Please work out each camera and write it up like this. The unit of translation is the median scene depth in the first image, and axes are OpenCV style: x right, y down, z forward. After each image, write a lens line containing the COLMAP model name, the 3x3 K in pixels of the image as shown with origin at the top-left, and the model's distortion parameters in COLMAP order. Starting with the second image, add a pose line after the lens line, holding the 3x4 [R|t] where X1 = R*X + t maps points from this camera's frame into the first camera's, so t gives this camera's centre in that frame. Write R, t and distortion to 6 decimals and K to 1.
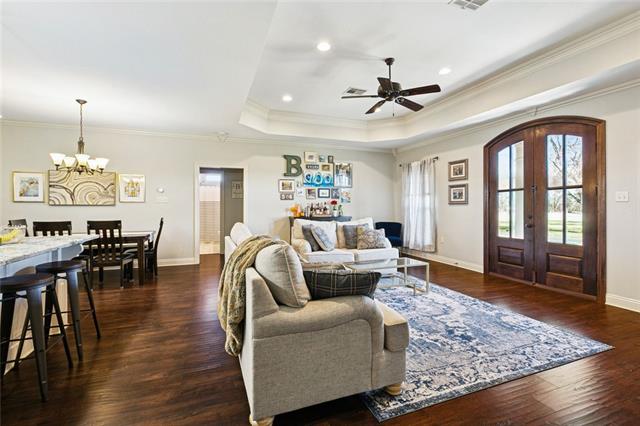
lens RADIAL K [[292.6, 0, 318.6], [0, 292.6, 208.9], [0, 0, 1]] dist [-0.000182, 0.000049]
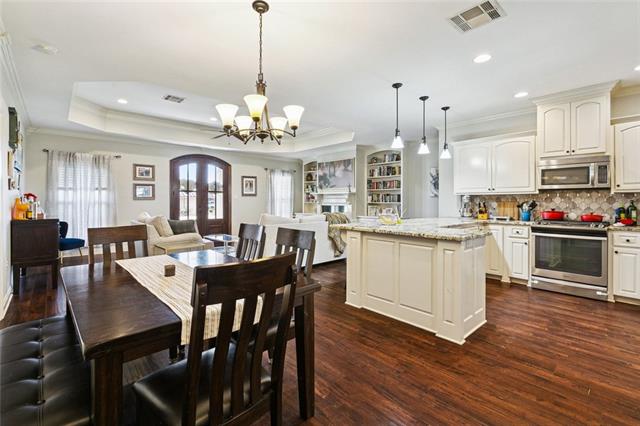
lens RADIAL K [[292.6, 0, 319.9], [0, 292.6, 200.2], [0, 0, 1]] dist [-0.000182, 0.000049]
pose [[-0.370638, 0.001176, 0.928777, -1.003903], [0.011597, 0.999927, 0.003362, -0.007748], [-0.928705, 0.012017, -0.370625, 0.798419]]
